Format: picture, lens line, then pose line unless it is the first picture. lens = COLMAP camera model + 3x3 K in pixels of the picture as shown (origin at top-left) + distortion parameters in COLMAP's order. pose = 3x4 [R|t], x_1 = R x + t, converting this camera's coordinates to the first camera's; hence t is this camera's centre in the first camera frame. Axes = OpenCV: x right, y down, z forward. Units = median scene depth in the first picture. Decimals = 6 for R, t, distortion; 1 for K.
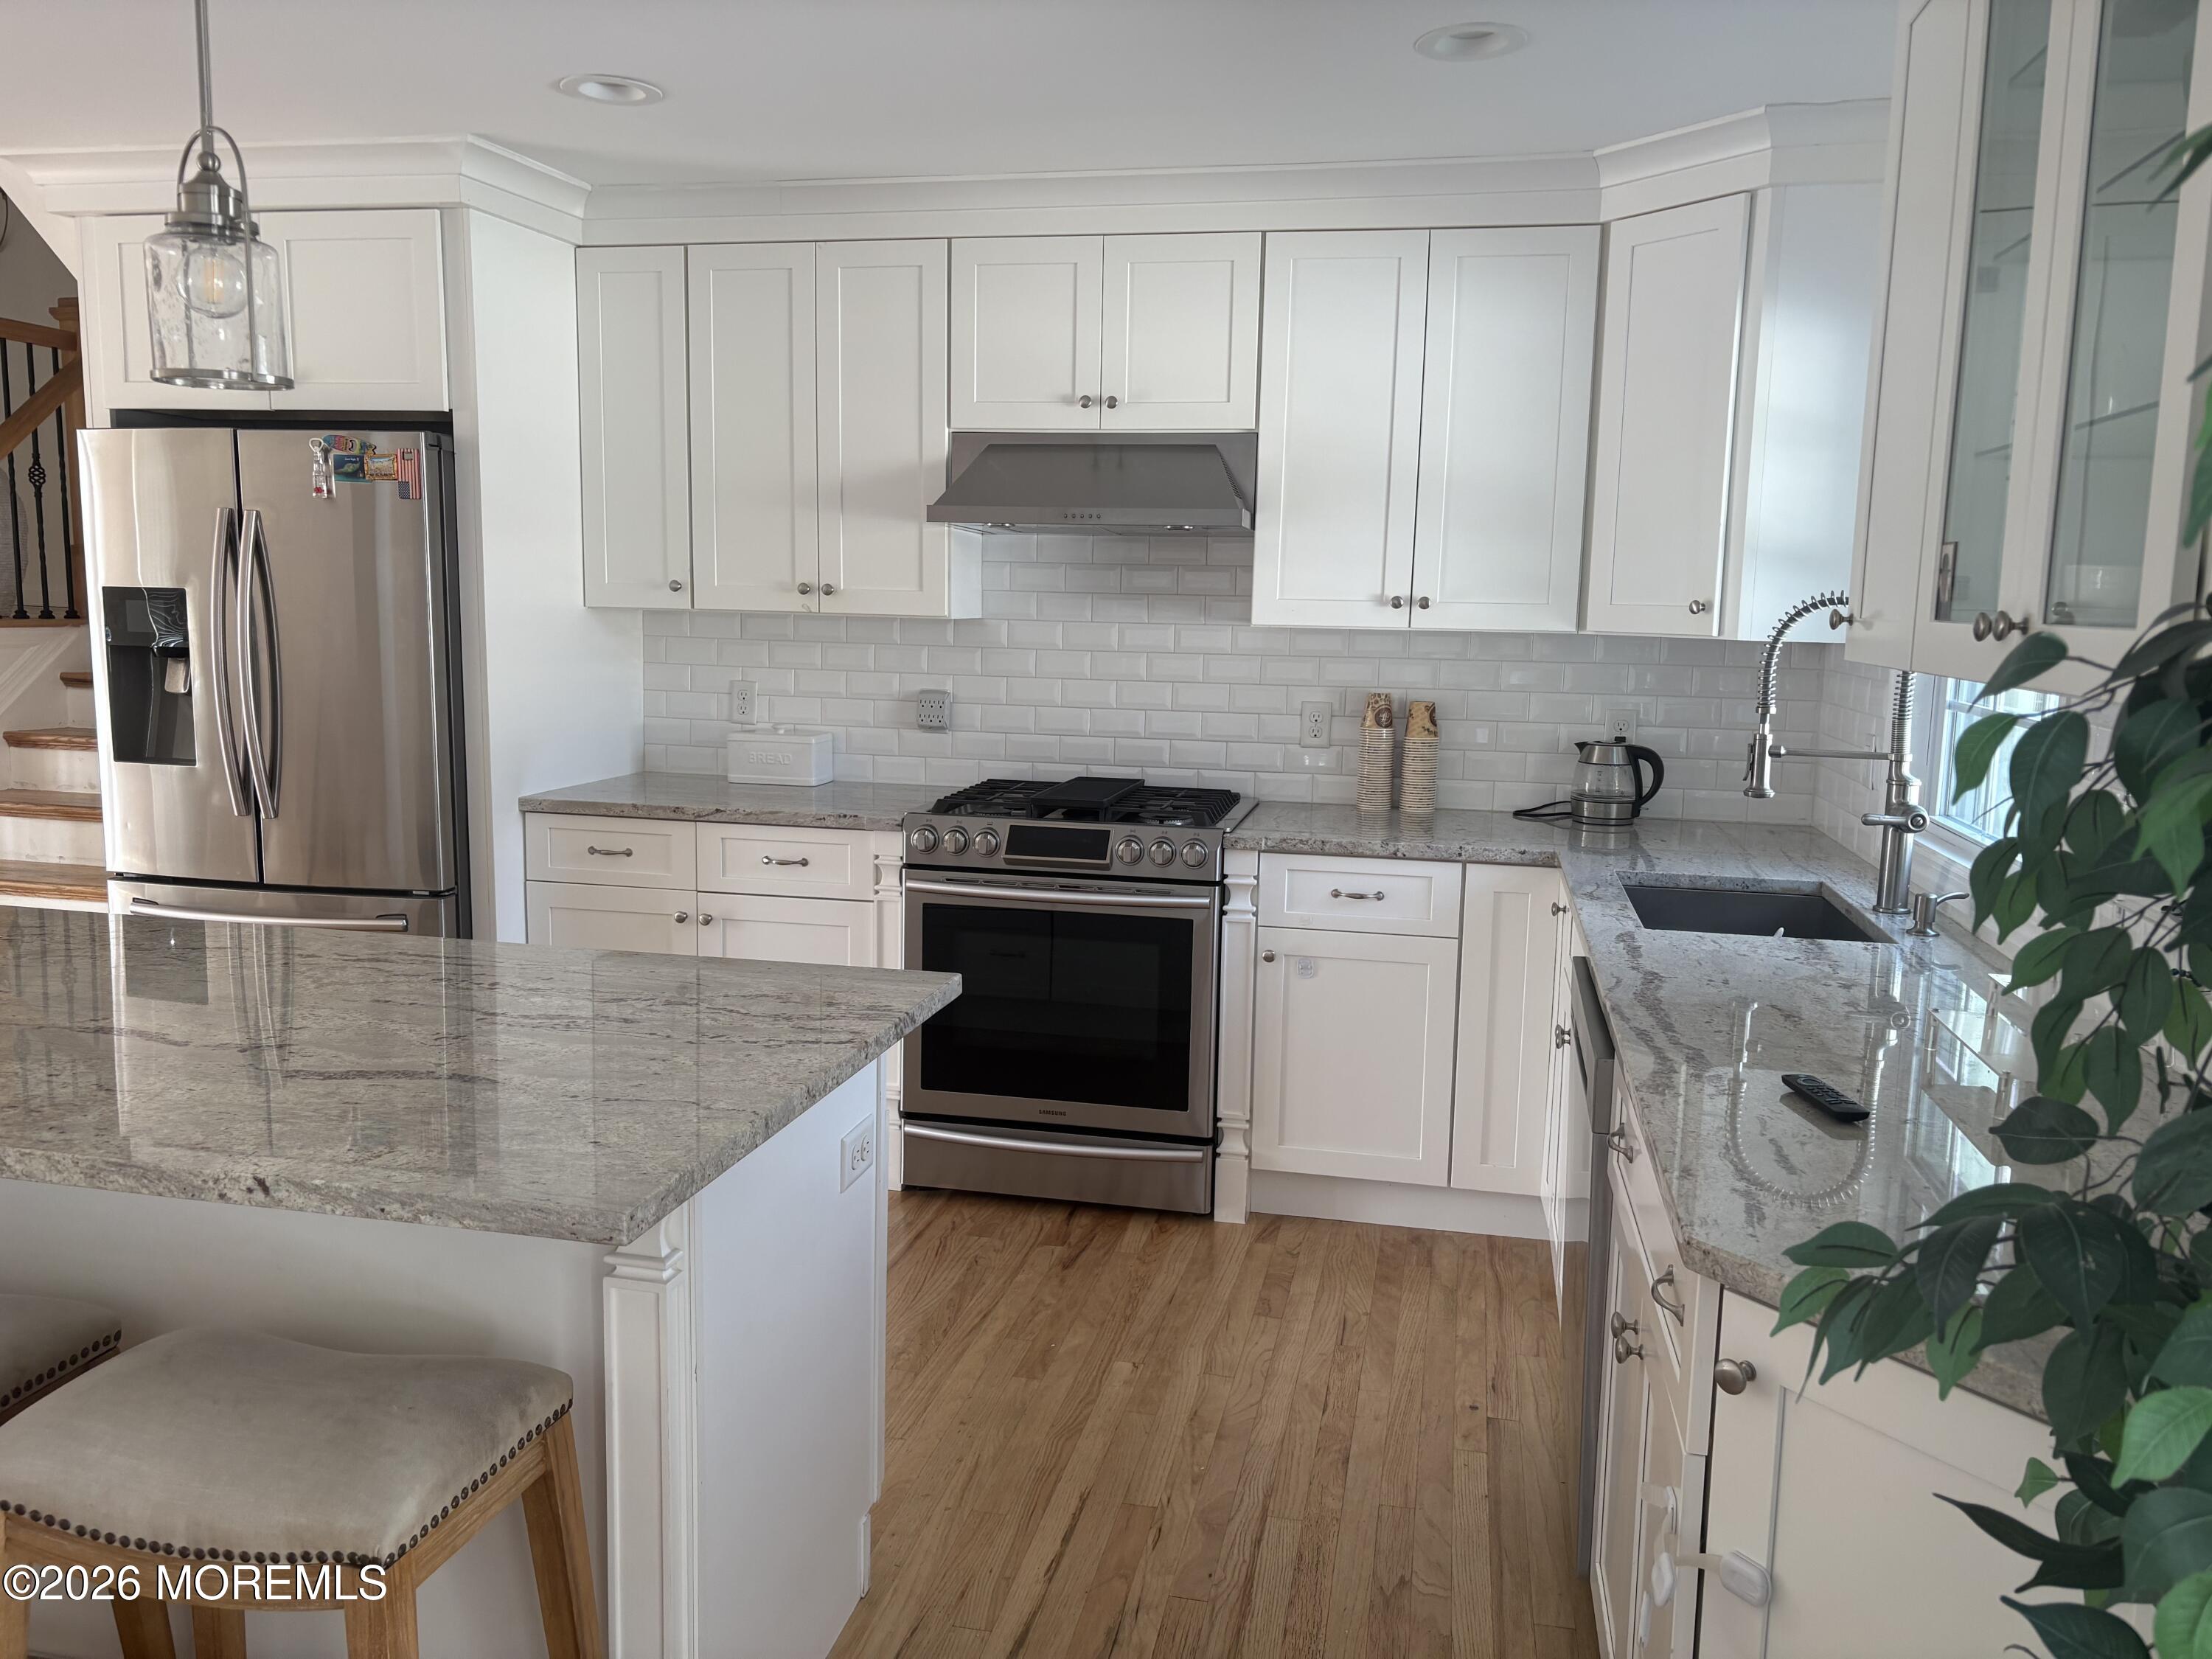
lens RADIAL K [[1646.1, 0, 1106.0], [0, 1646.1, 829.5], [0, 0, 1]] dist [0.006682, -0.000684]
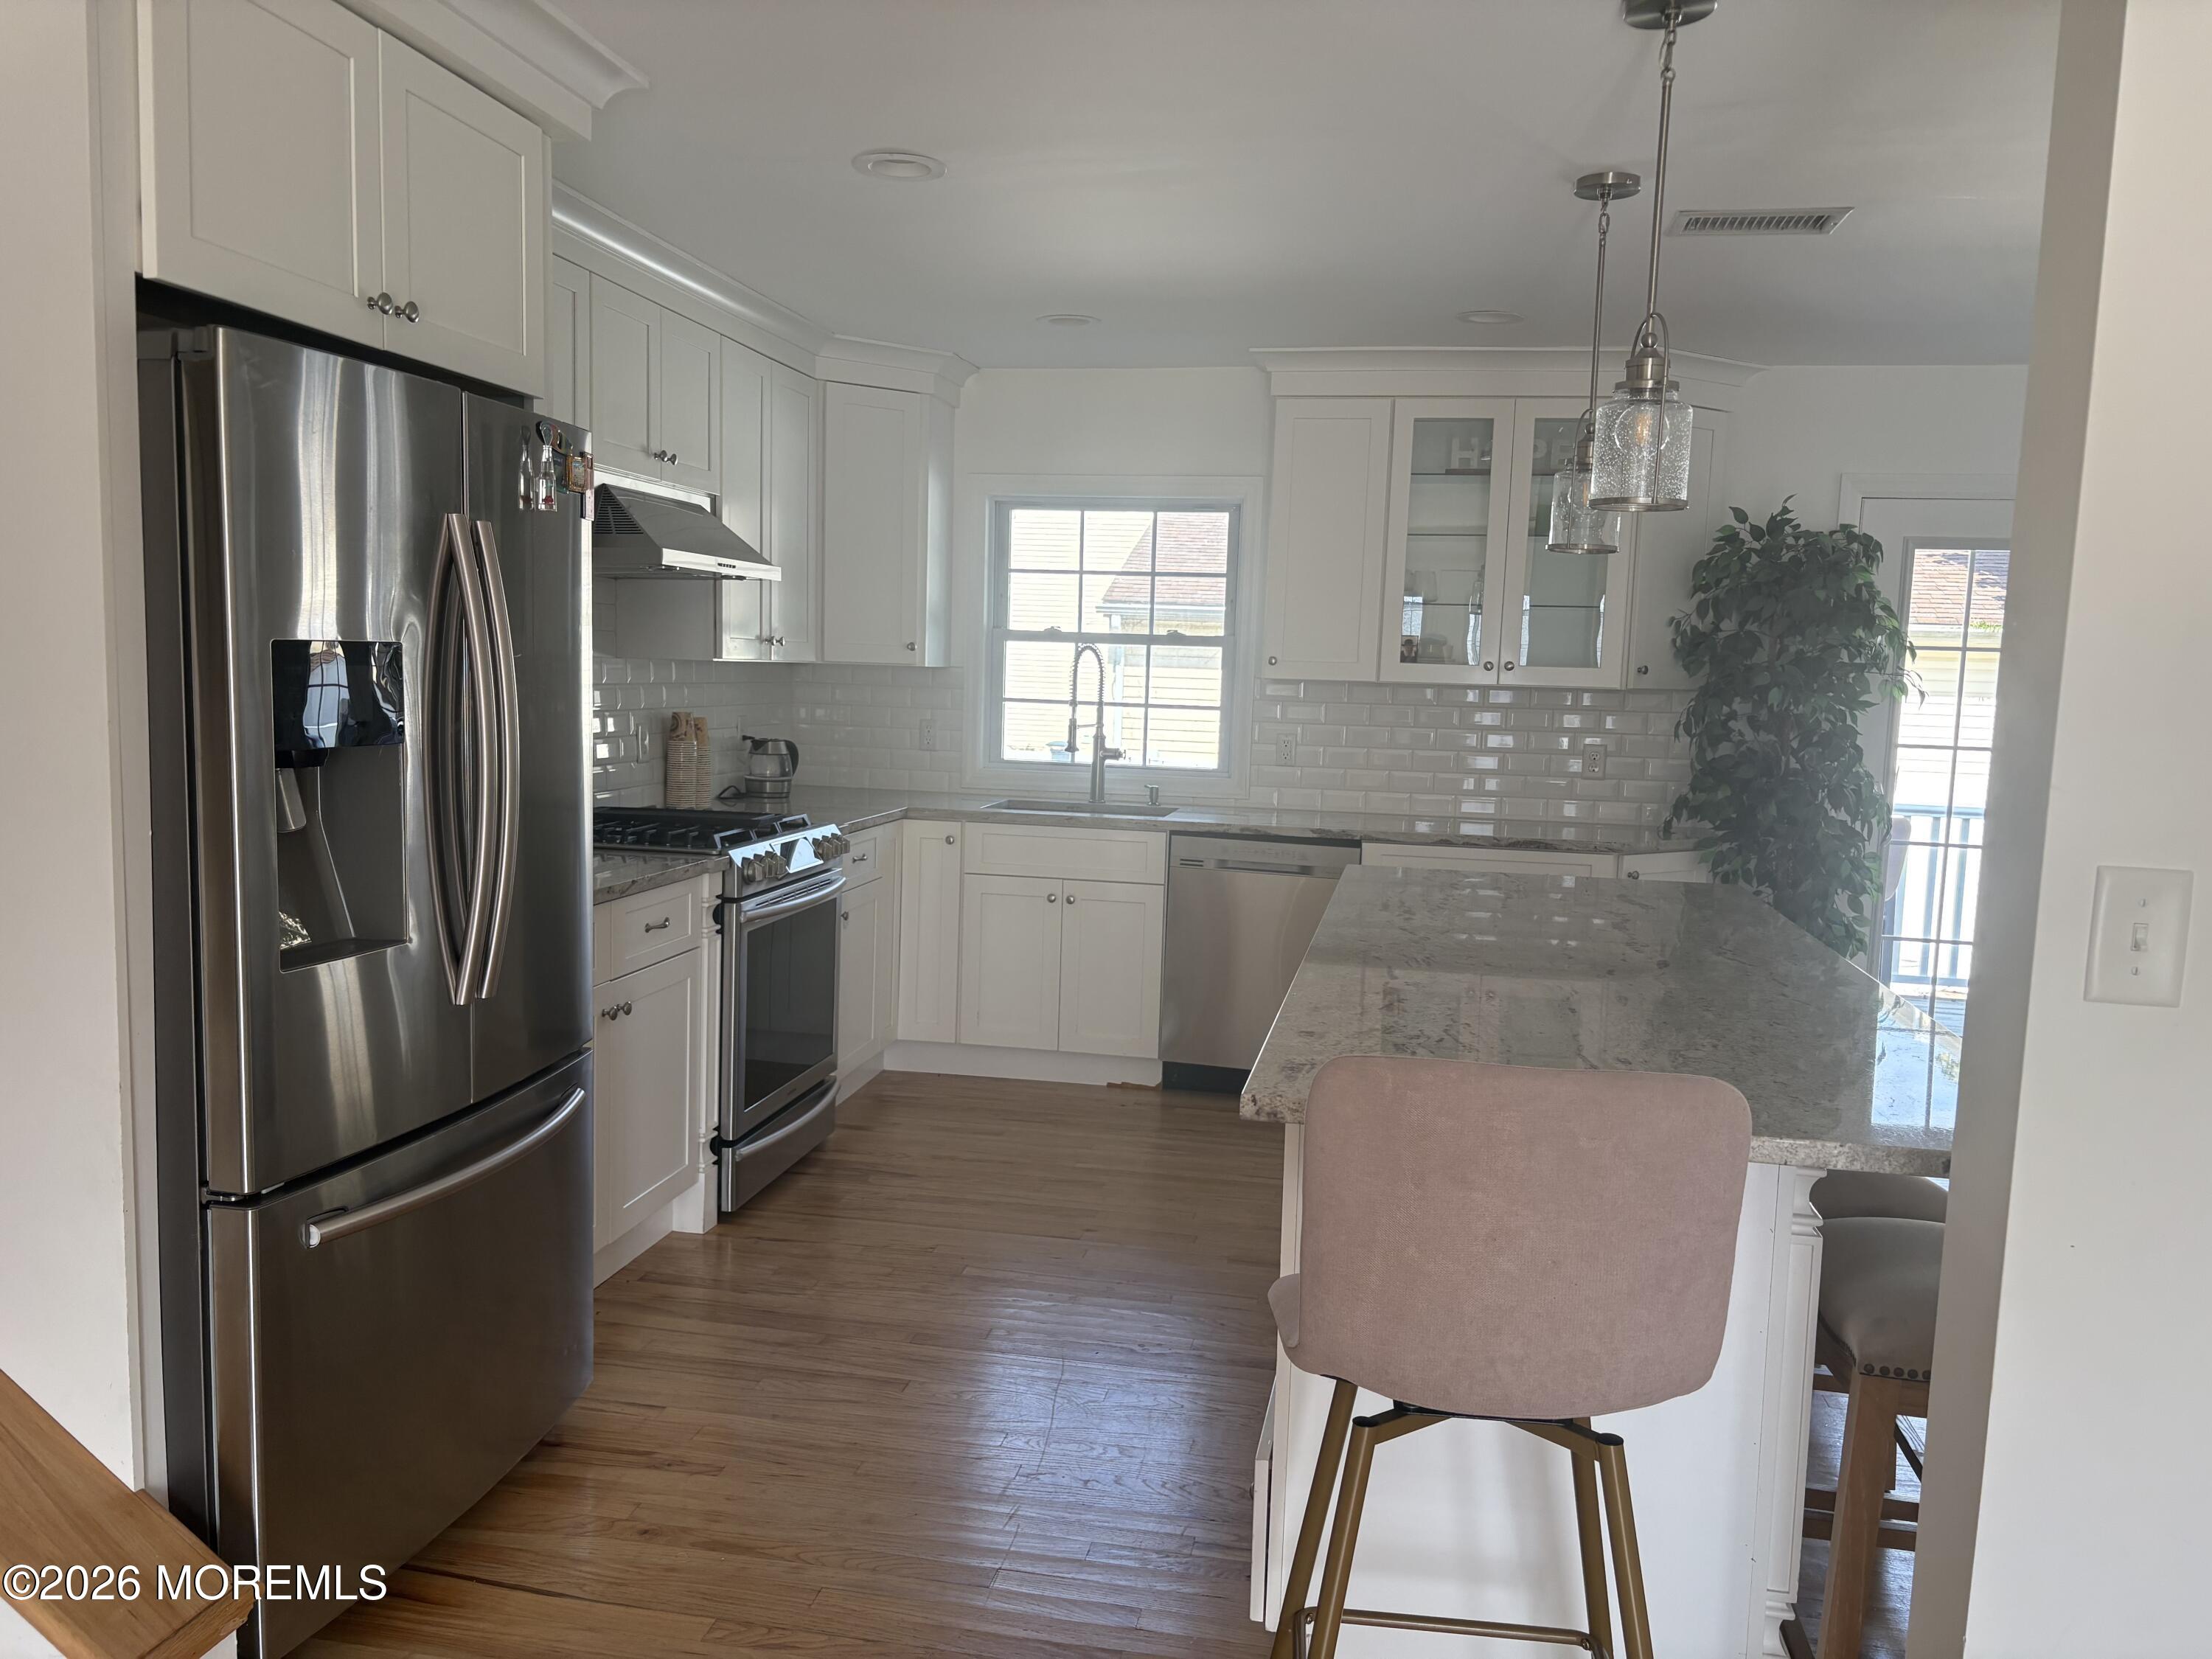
lens RADIAL K [[1646.1, 0, 1106.0], [0, 1646.1, 829.5], [0, 0, 1]] dist [0.006682, -0.000684]
pose [[-0.019261, -0.124925, 0.991979, -1.223743], [0.103219, 0.986613, 0.126254, -0.137671], [-0.994472, 0.104822, -0.006108, 0.814209]]
